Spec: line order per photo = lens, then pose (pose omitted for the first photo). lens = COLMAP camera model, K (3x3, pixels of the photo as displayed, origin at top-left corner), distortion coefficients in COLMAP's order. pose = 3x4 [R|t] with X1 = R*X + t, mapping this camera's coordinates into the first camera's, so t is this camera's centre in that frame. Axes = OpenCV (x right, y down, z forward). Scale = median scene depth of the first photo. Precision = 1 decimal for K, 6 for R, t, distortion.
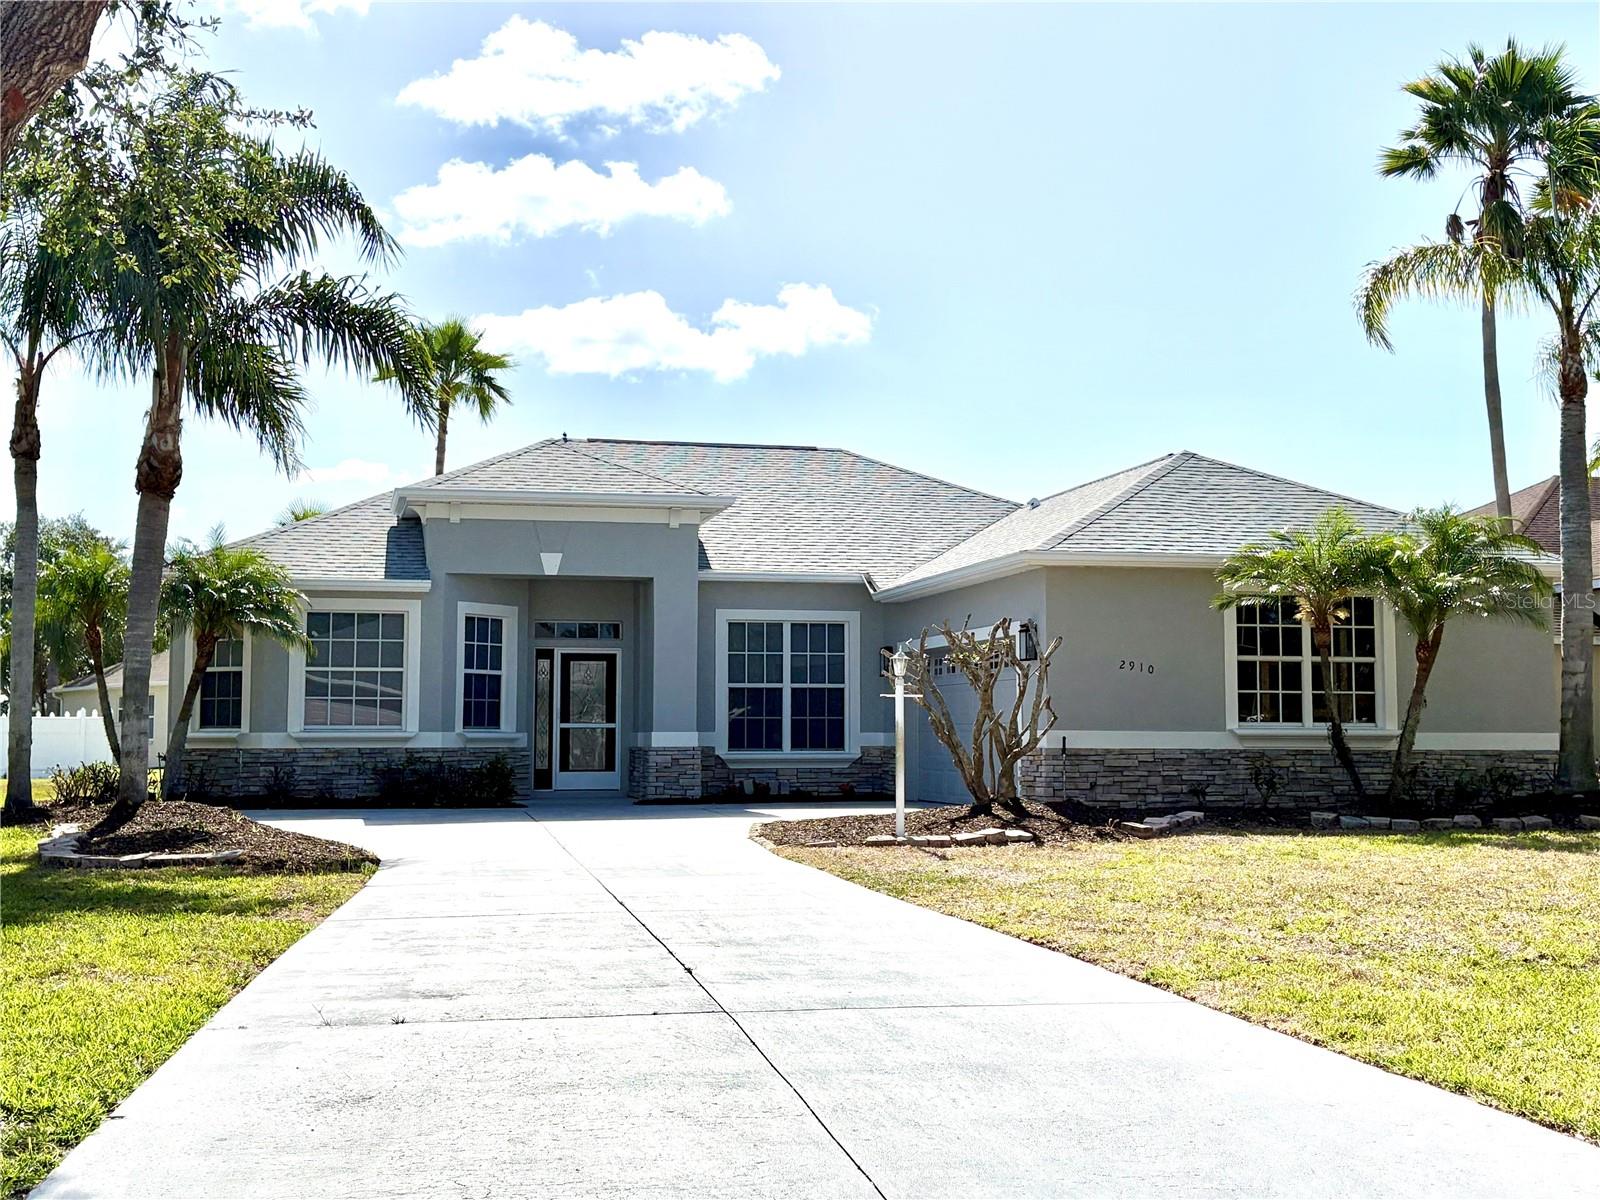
lens RADIAL K [[1911.6, 0, 804.2], [0, 1911.6, 599.8], [0, 0, 1]] dist [0.258378, -0.936297]
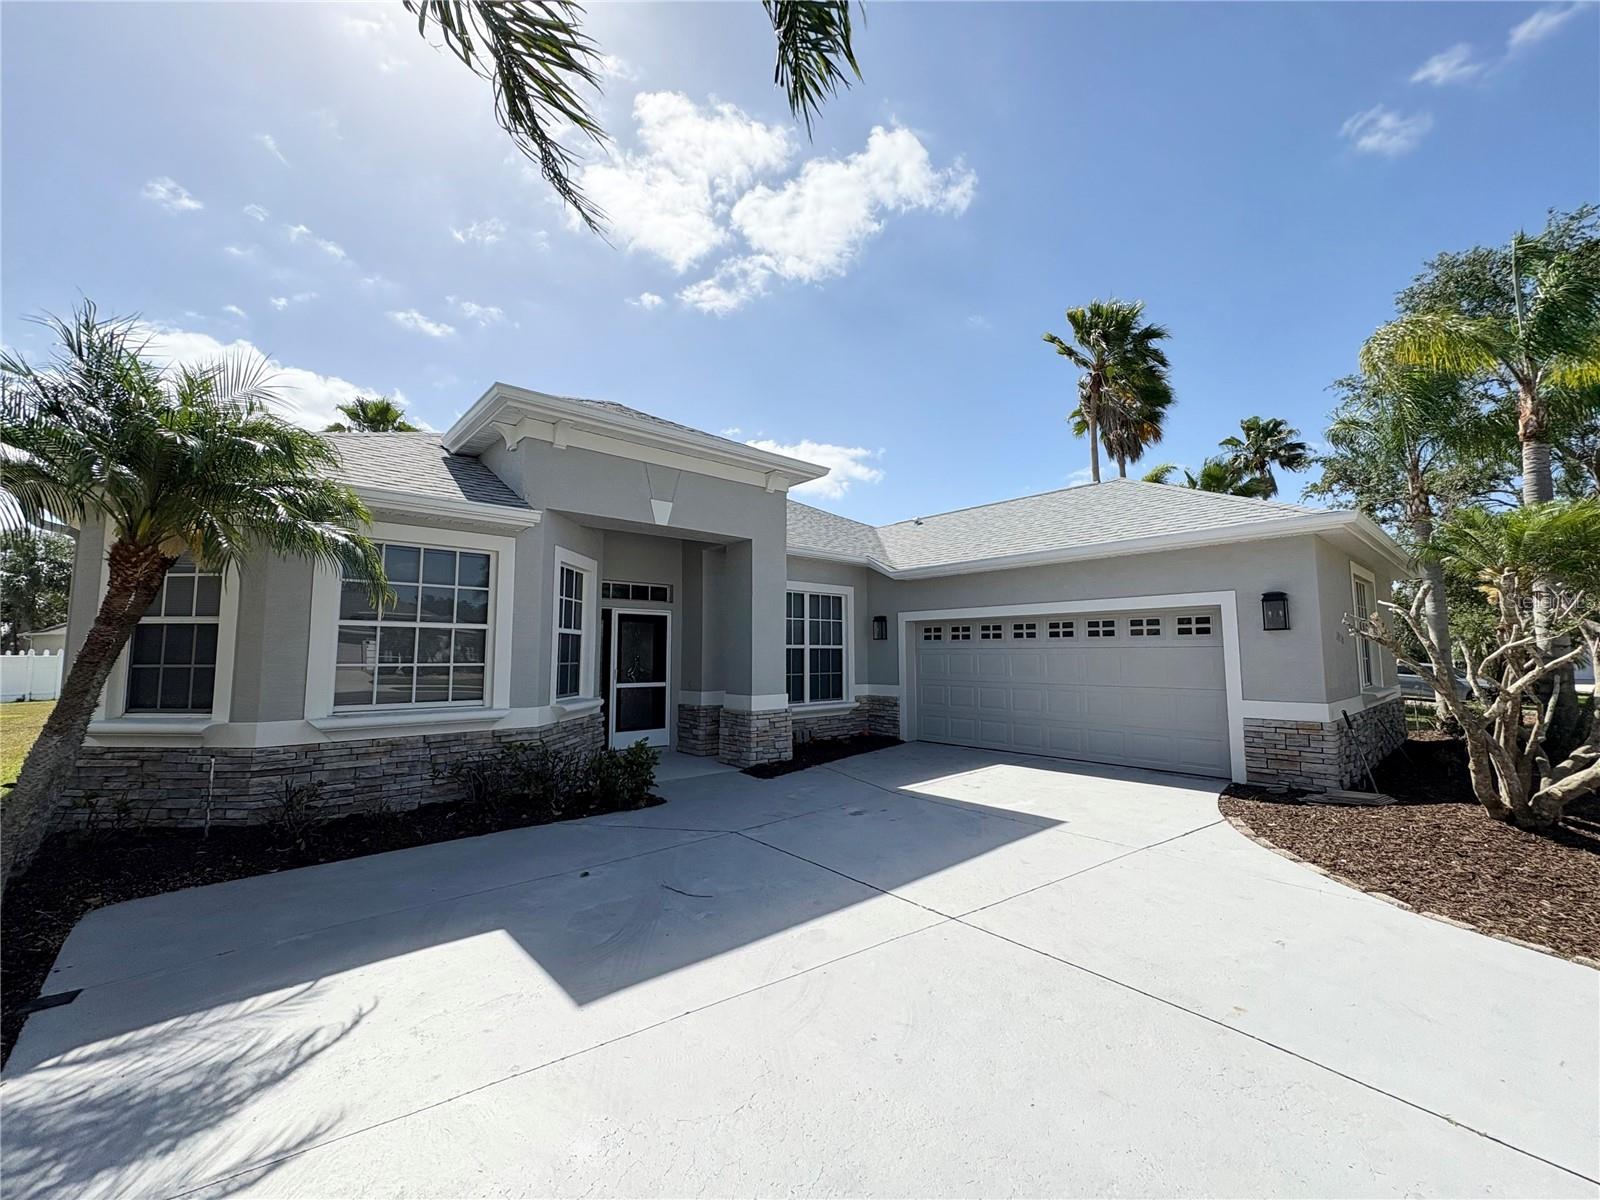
lens RADIAL K [[636.4, 0, 798.4], [0, 636.4, 600.1], [0, 0, 1]] dist [-0.001871, 0.000467]
pose [[0.881470, 0.038372, 0.470679, -0.213555], [-0.031817, 0.999254, -0.021877, 0.026541], [-0.471168, 0.004308, 0.882033, 0.704013]]
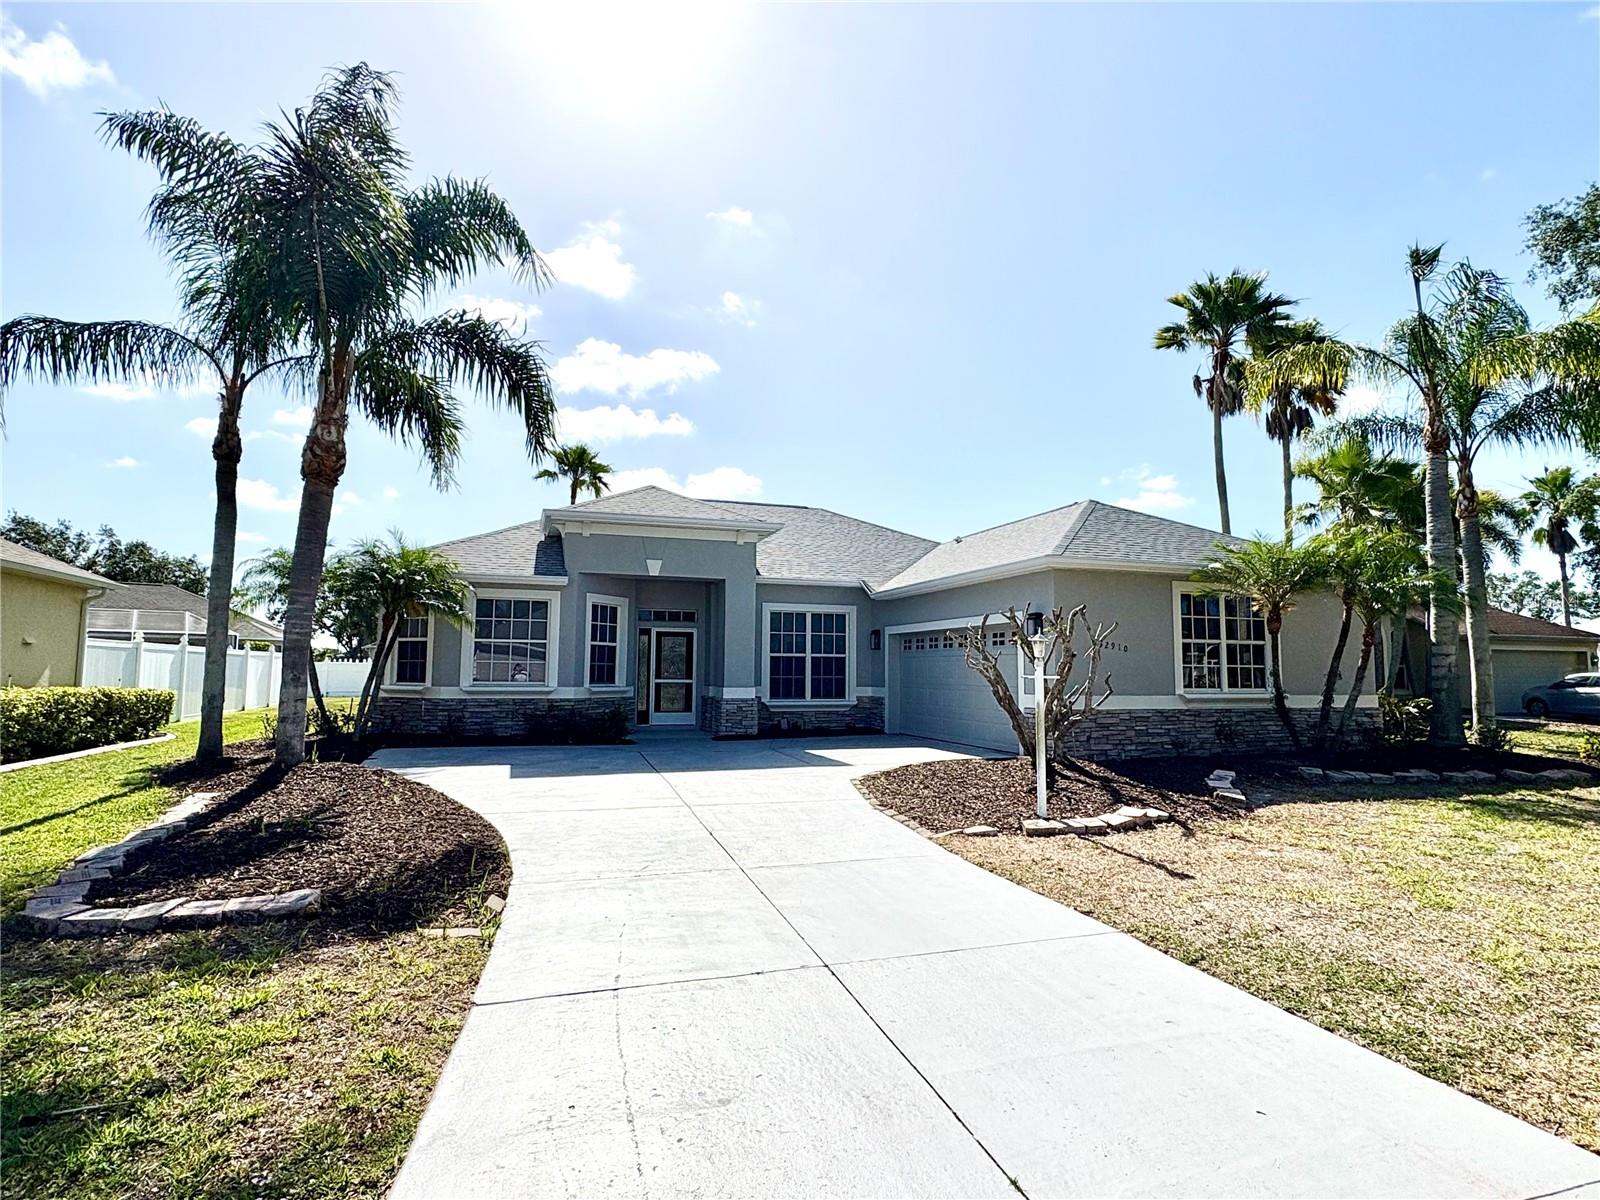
lens RADIAL K [[829.4, 0, 800.4], [0, 829.4, 602.7], [0, 0, 1]] dist [0.002249, 0.000213]
pose [[0.995957, 0.015363, 0.088505, -0.078204], [-0.014505, 0.999841, -0.010337, 0.011509], [-0.088650, 0.009012, 0.996022, 0.383779]]
